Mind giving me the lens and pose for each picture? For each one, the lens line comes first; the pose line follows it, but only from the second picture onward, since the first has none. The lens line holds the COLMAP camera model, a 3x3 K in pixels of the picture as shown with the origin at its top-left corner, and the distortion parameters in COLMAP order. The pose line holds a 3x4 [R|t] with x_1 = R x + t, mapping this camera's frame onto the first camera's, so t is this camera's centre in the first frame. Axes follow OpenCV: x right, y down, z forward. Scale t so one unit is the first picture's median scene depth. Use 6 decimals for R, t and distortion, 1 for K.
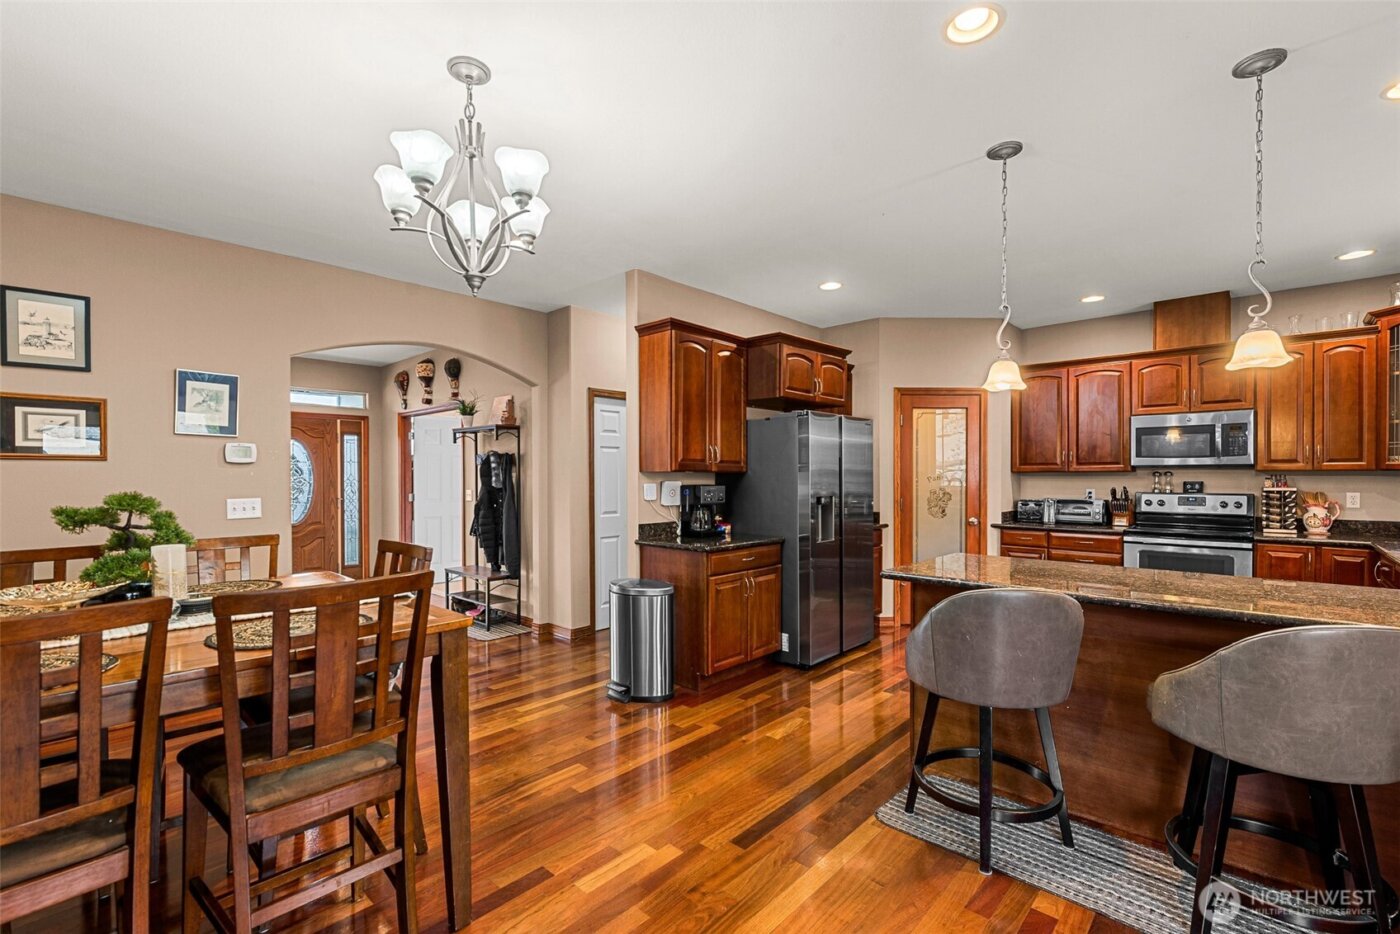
lens RADIAL K [[628.1, 0, 702.4], [0, 628.1, 471.9], [0, 0, 1]] dist [0.002715, 0.000045]
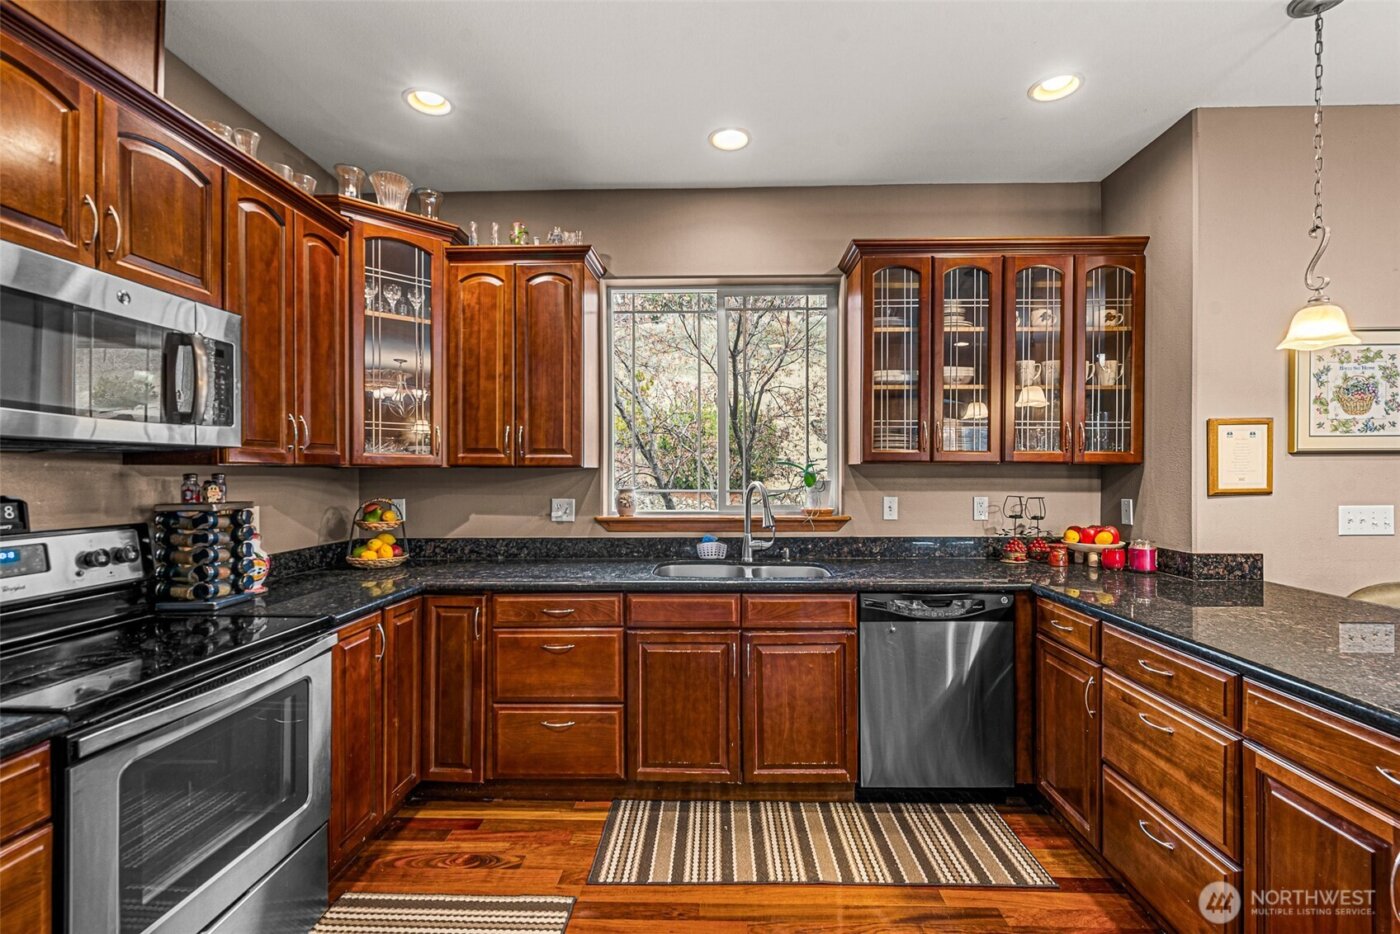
lens RADIAL K [[628.1, 0, 702.2], [0, 628.1, 473.9], [0, 0, 1]] dist [0.002715, 0.000045]
pose [[-0.661288, -0.001001, 0.750132, 0.327044], [-0.001078, 0.999999, 0.000384, 0.003639], [-0.750131, -0.000554, -0.661289, 0.942356]]
